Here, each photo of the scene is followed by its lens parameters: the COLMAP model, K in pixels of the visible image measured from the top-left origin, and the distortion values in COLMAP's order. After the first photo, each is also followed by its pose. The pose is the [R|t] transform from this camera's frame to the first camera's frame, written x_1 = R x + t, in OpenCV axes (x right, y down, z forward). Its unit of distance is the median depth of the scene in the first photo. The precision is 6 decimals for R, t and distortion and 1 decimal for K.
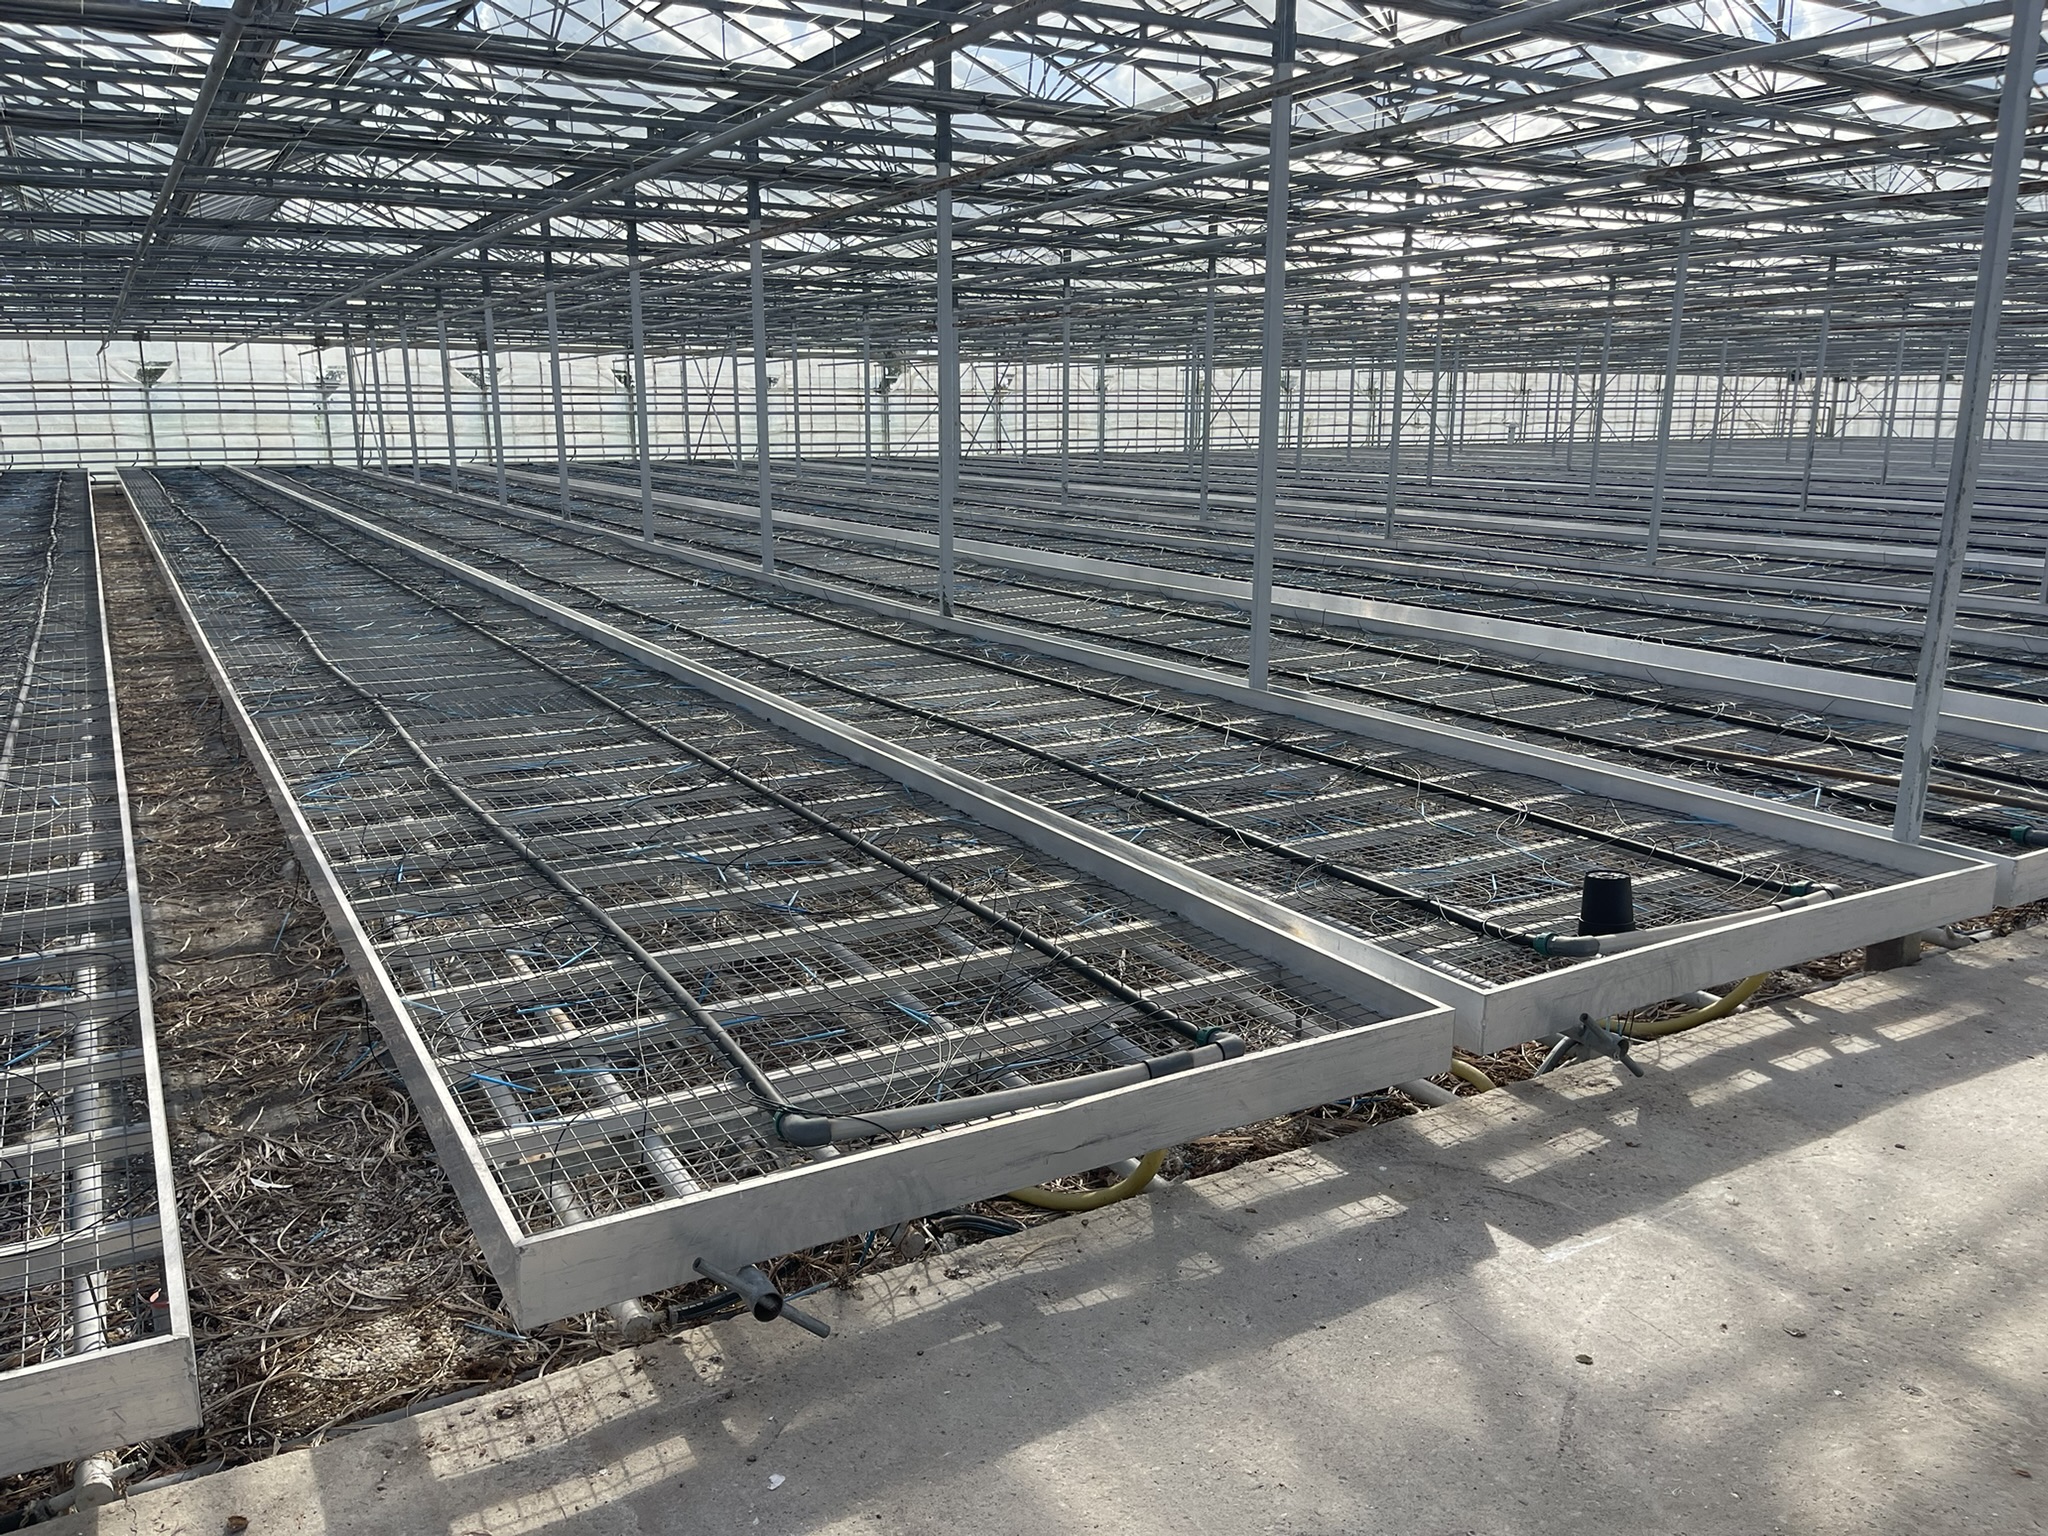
lens RADIAL K [[1628.4, 0, 1019.0], [0, 1628.4, 761.3], [0, 0, 1]] dist [0.037232, -0.034379]
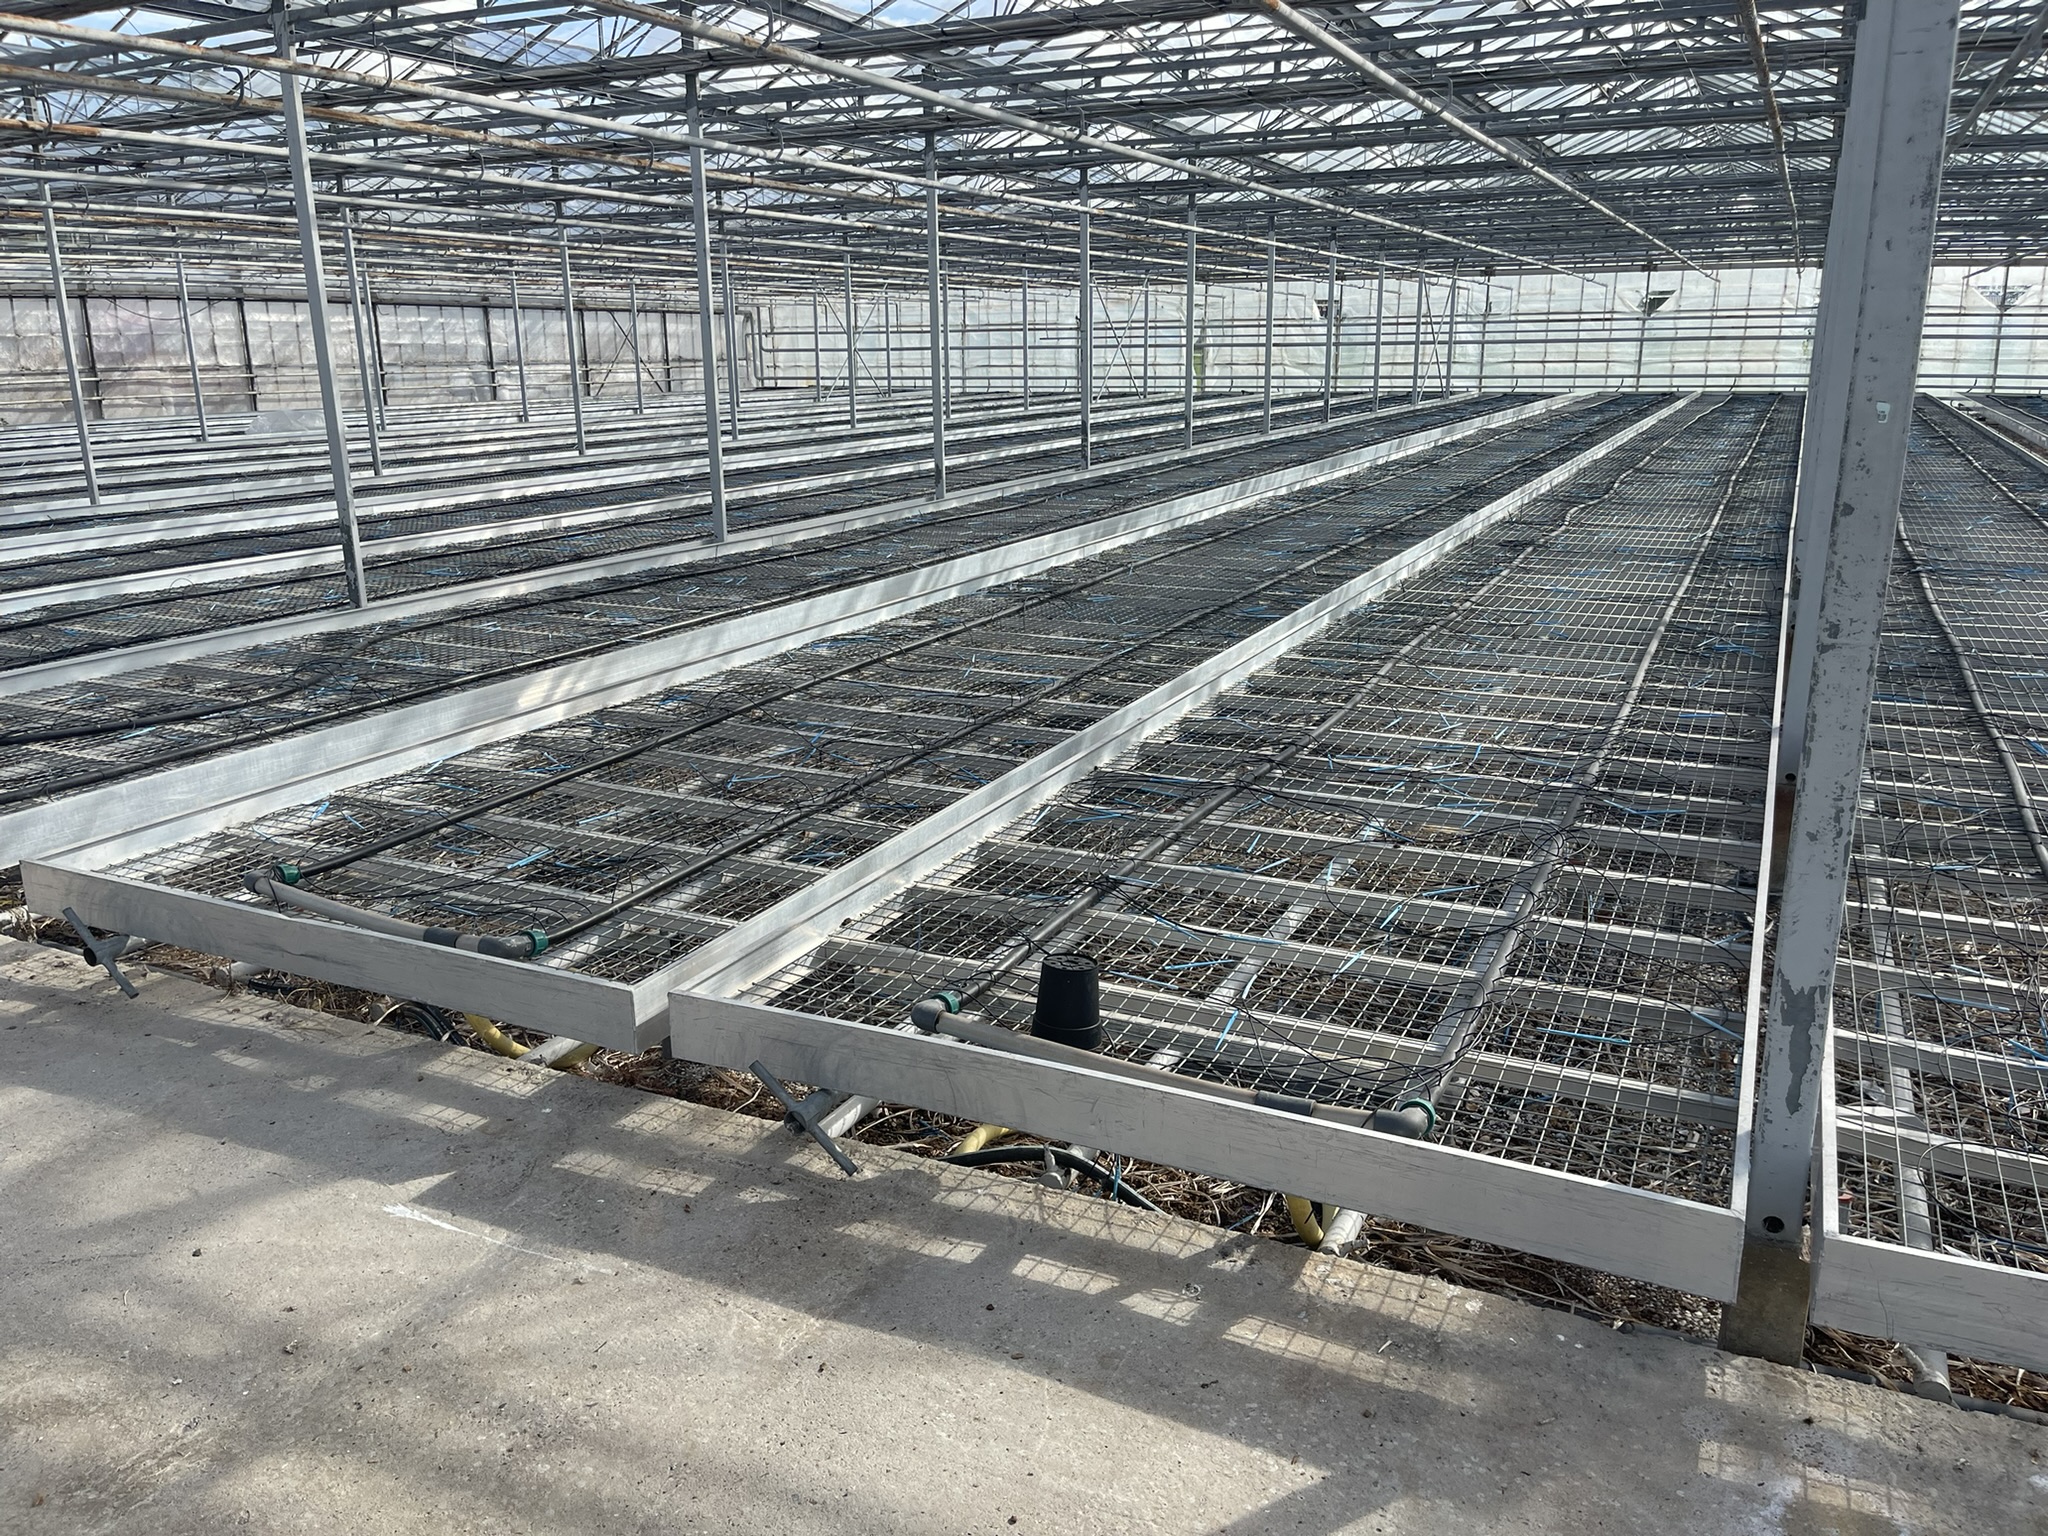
lens RADIAL K [[1628.4, 0, 1019.0], [0, 1628.4, 761.3], [0, 0, 1]] dist [0.037232, -0.034379]
pose [[0.526762, 0.207893, -0.824198, 0.966638], [-0.171444, 0.975688, 0.136531, -0.123239], [0.832544, 0.069384, 0.549597, 0.560249]]
